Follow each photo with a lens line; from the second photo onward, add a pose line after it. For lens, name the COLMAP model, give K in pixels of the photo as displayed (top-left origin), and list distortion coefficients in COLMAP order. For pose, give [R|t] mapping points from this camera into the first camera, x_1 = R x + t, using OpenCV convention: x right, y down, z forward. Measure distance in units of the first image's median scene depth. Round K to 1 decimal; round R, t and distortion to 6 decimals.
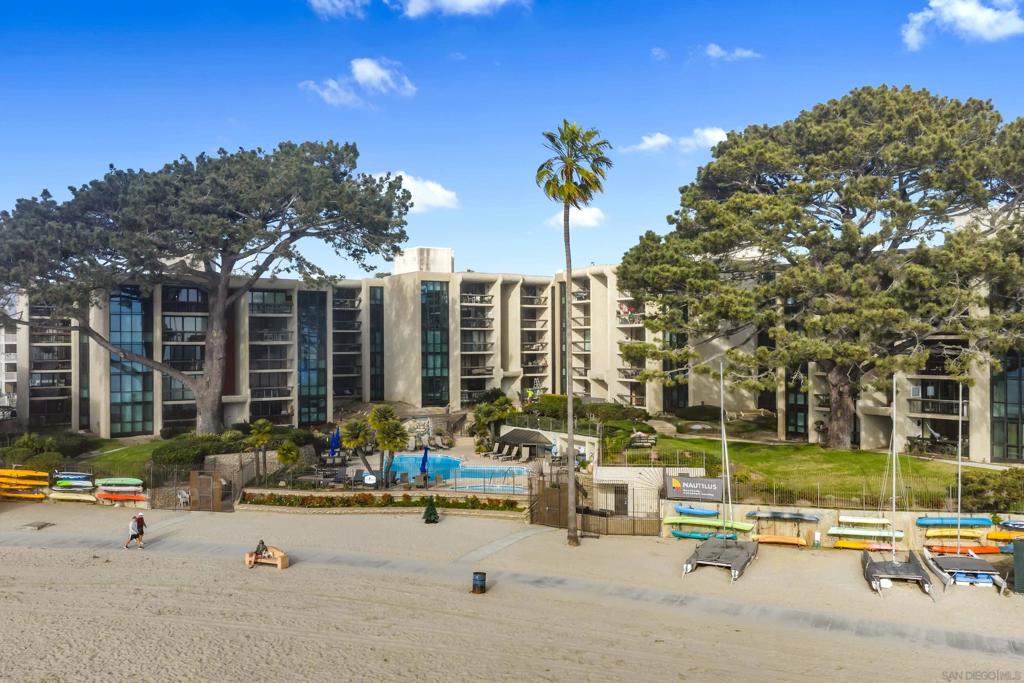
lens RADIAL K [[889.2, 0, 512.0], [0, 889.2, 341.5], [0, 0, 1]] dist [-0.002955, 0.002732]
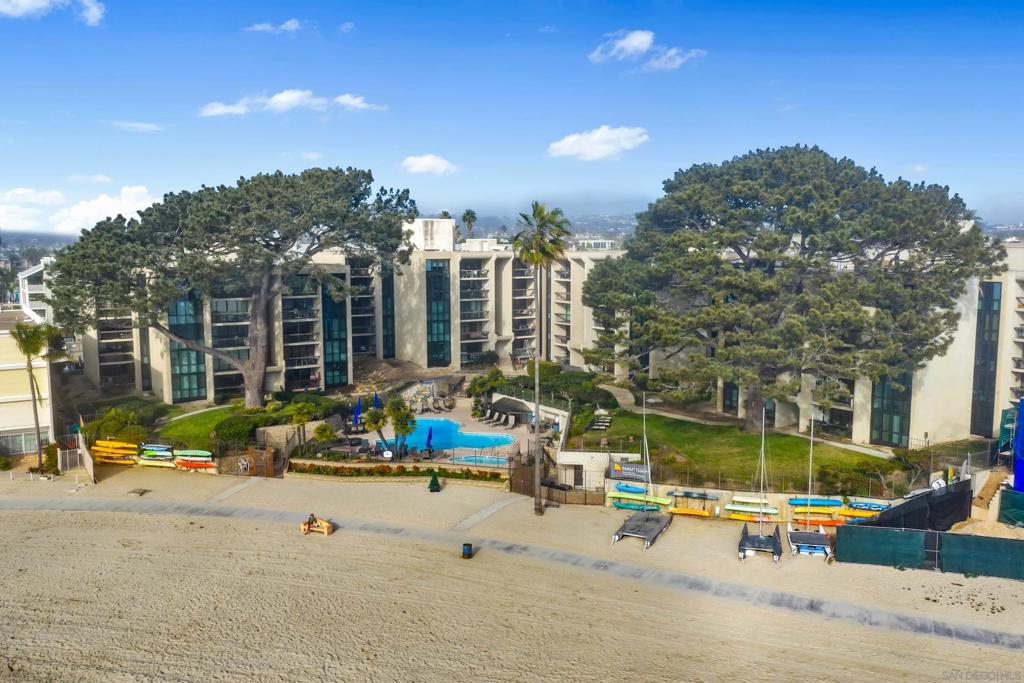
lens RADIAL K [[889.2, 0, 512.0], [0, 889.2, 341.5], [0, 0, 1]] dist [-0.002955, 0.002732]
pose [[0.999966, 0.003892, -0.007300, 0.030330], [-0.003012, 0.993147, 0.116832, -0.158436], [0.007705, -0.116806, 0.993125, -0.264225]]
